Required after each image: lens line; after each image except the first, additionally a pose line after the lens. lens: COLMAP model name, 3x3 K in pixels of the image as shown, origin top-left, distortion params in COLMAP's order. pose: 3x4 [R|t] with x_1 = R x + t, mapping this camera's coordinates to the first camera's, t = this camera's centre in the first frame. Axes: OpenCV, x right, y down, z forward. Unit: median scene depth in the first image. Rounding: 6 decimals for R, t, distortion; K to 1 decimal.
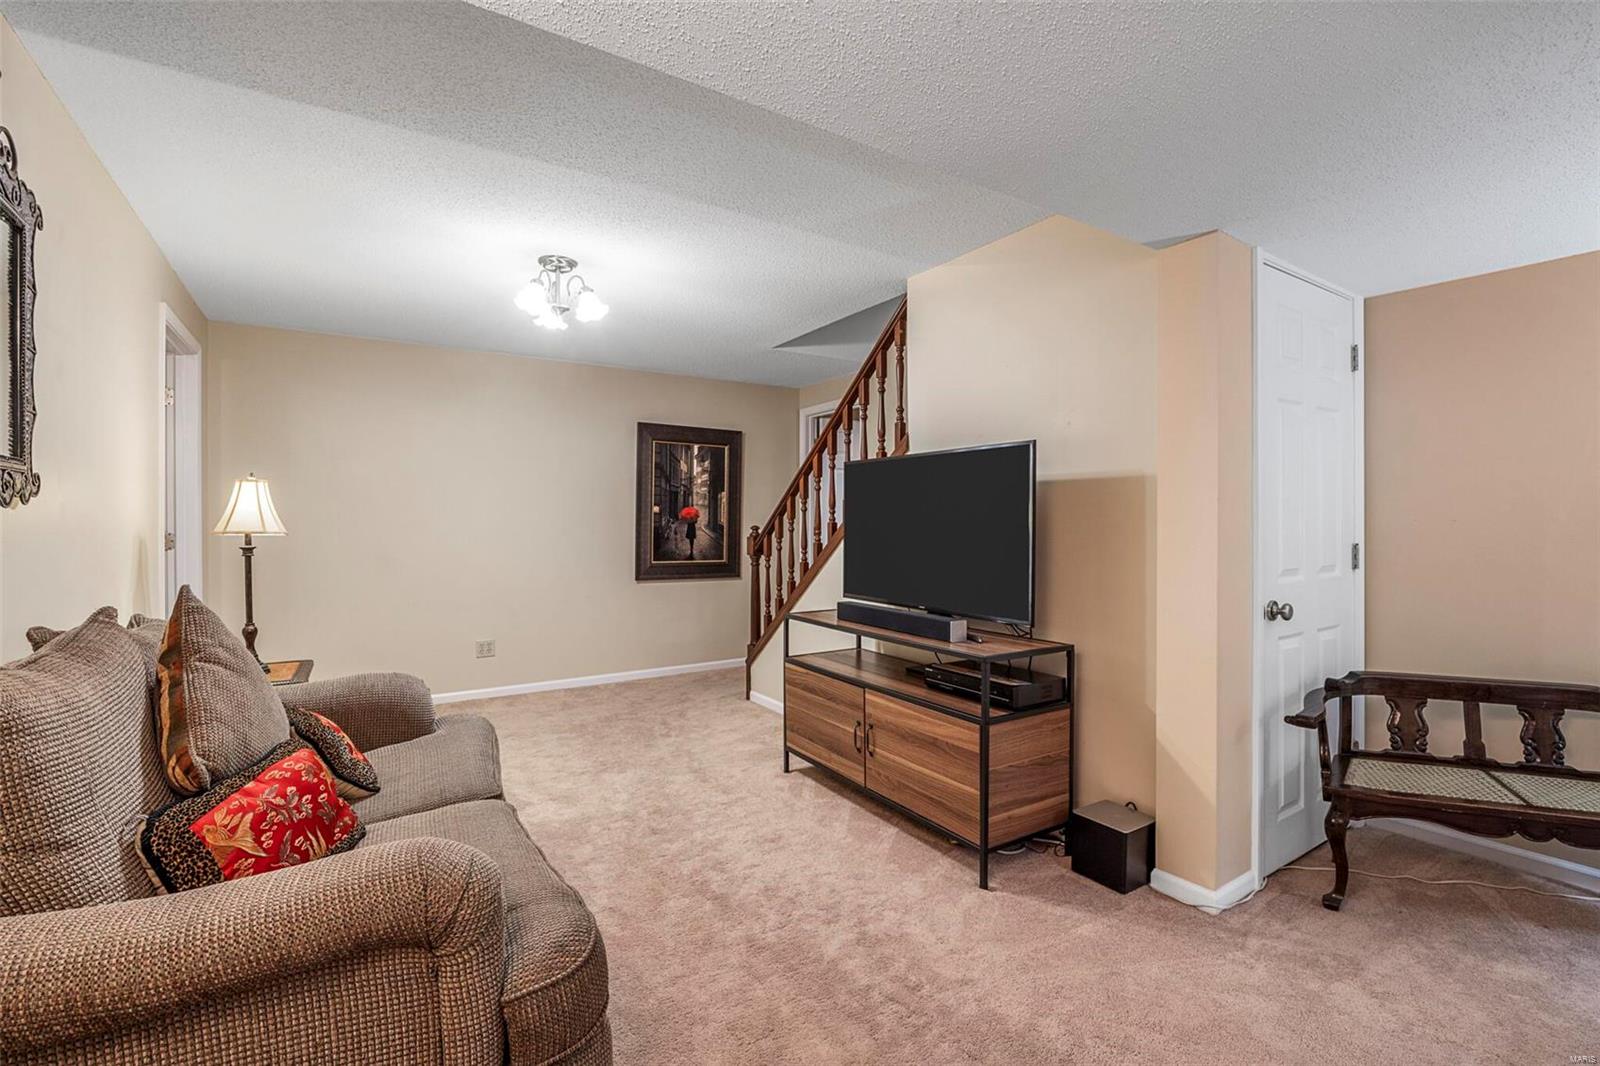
lens RADIAL K [[709.2, 0, 800.0], [0, 709.2, 533.0], [0, 0, 1]] dist [-0.015579, 0.000354]
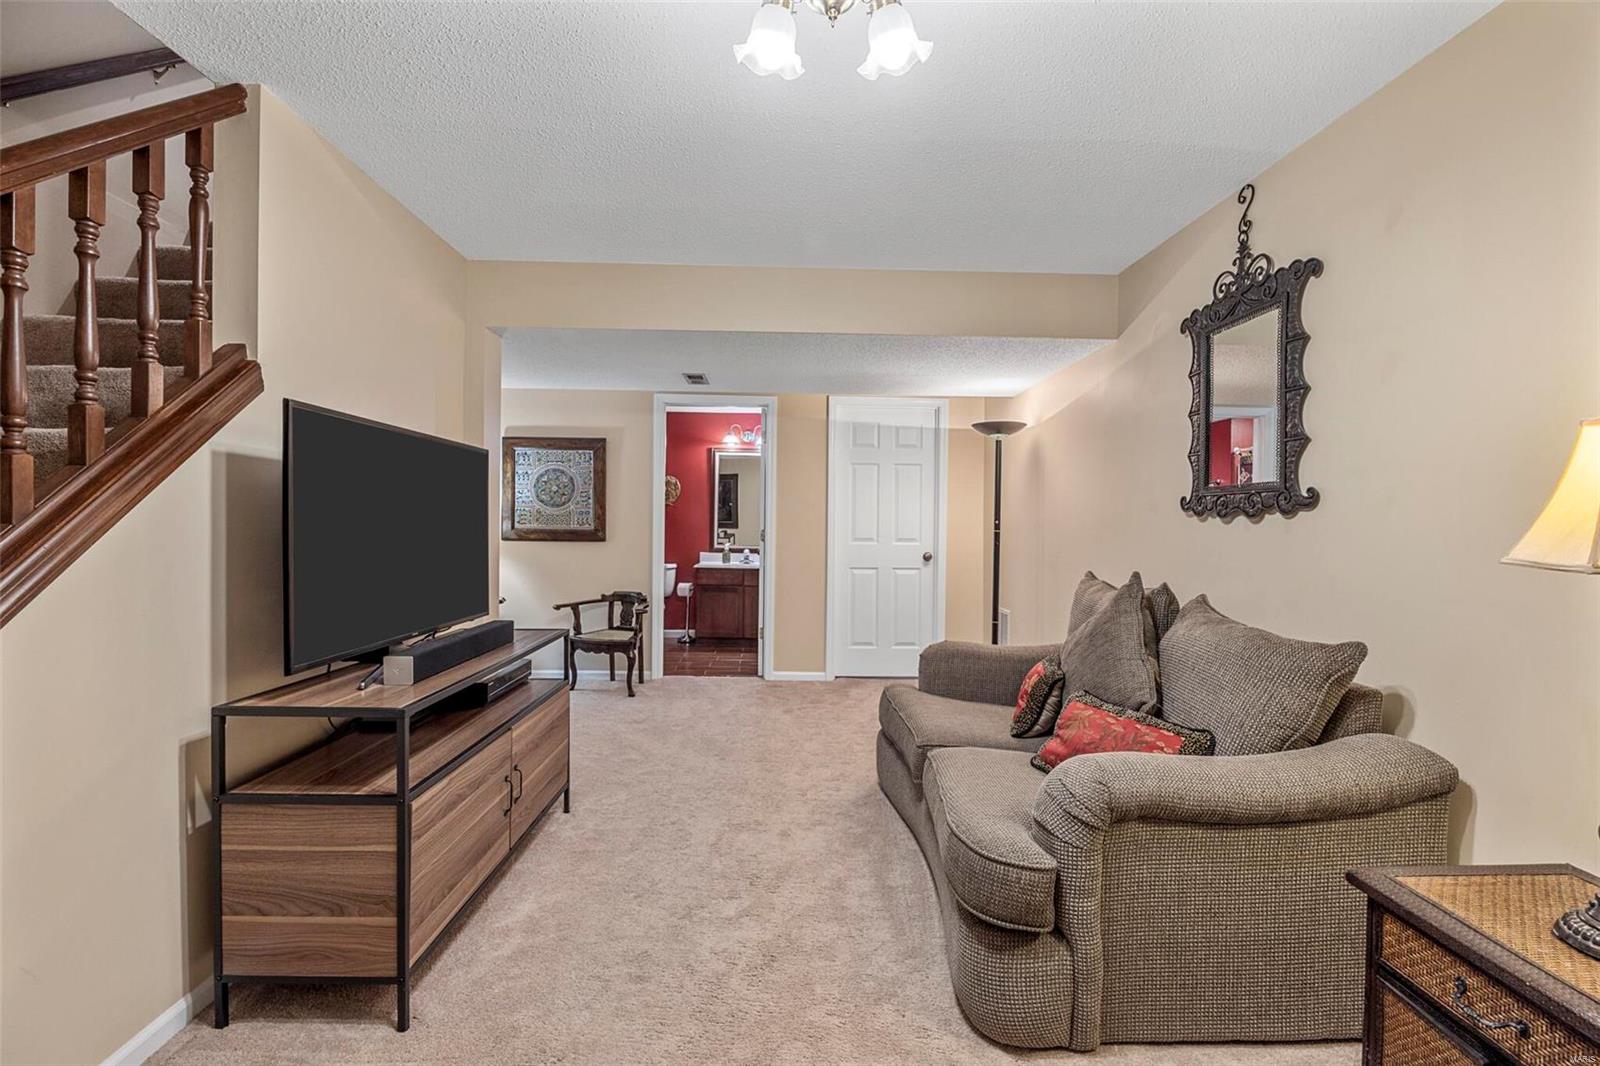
lens RADIAL K [[706.5, 0, 798.4], [0, 706.5, 528.4], [0, 0, 1]] dist [-0.013964, 0.000279]
pose [[-0.858281, -0.016270, 0.512923, -0.590430], [-0.005892, 0.999744, 0.021853, -0.027500], [-0.513147, 0.015734, -0.858157, 1.499112]]
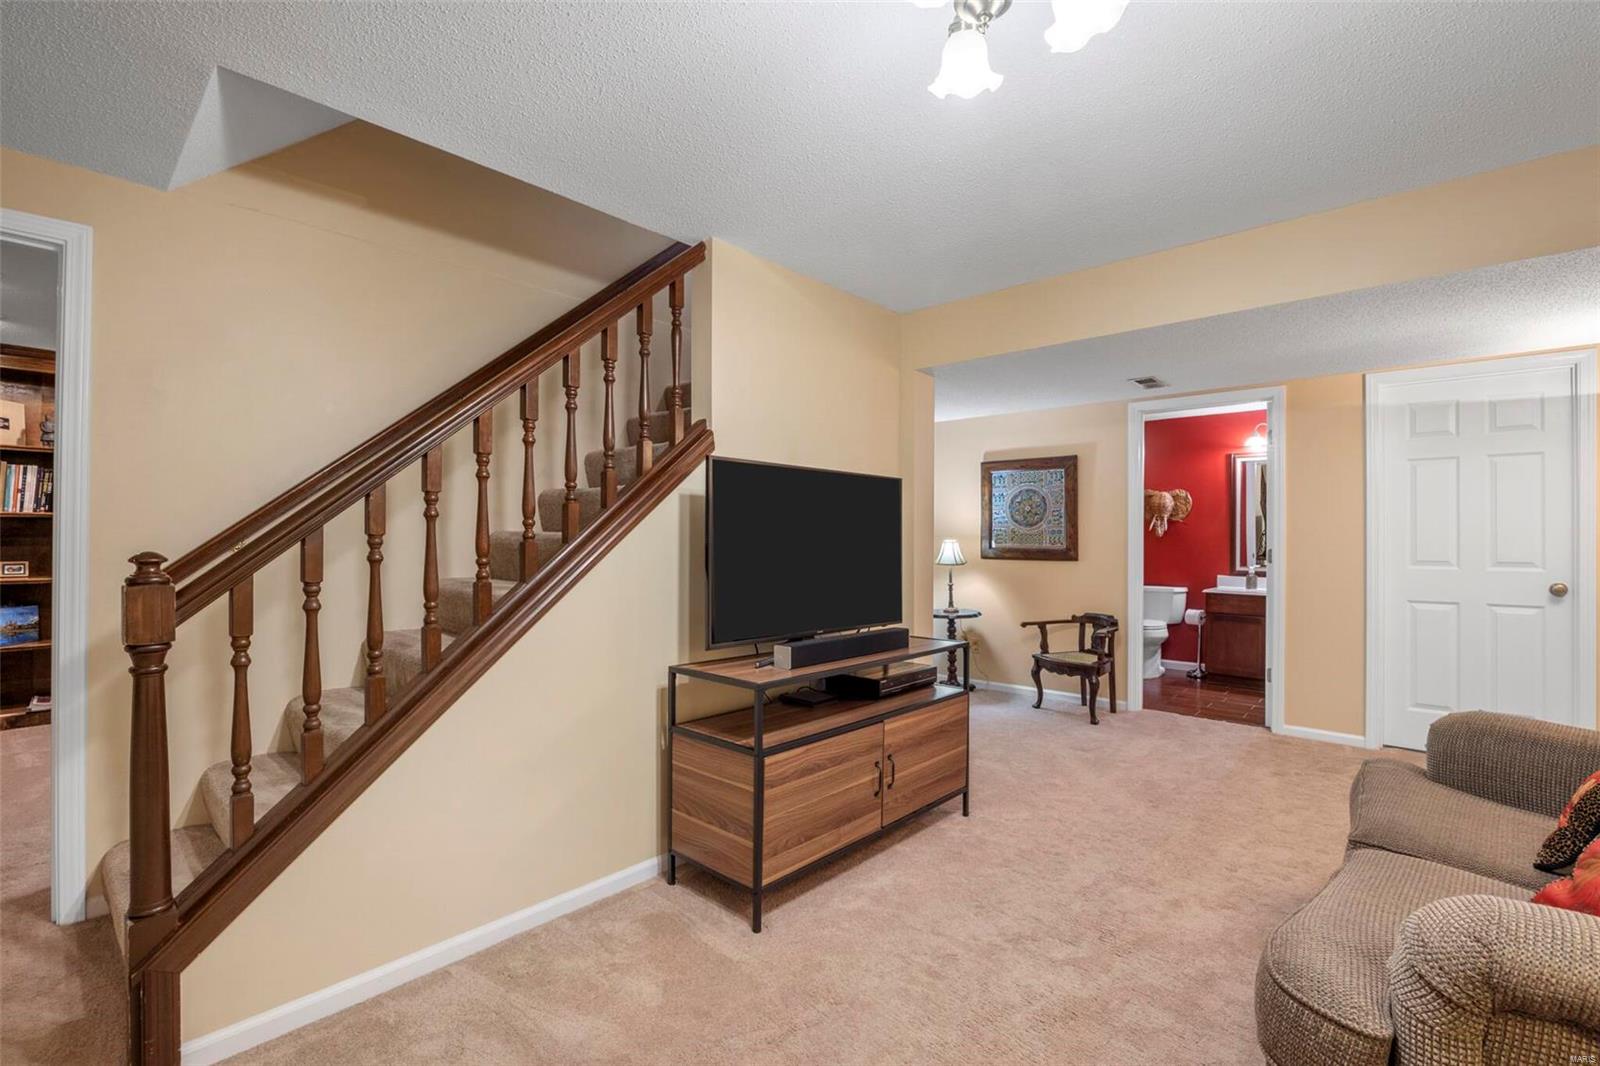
lens RADIAL K [[709.2, 0, 800.0], [0, 709.2, 533.0], [0, 0, 1]] dist [-0.015579, 0.000354]
pose [[-0.260049, 0.003698, 0.965588, -0.765729], [0.010105, 0.999948, -0.001108, -0.026254], [-0.965542, 0.009469, -0.260073, 1.327380]]
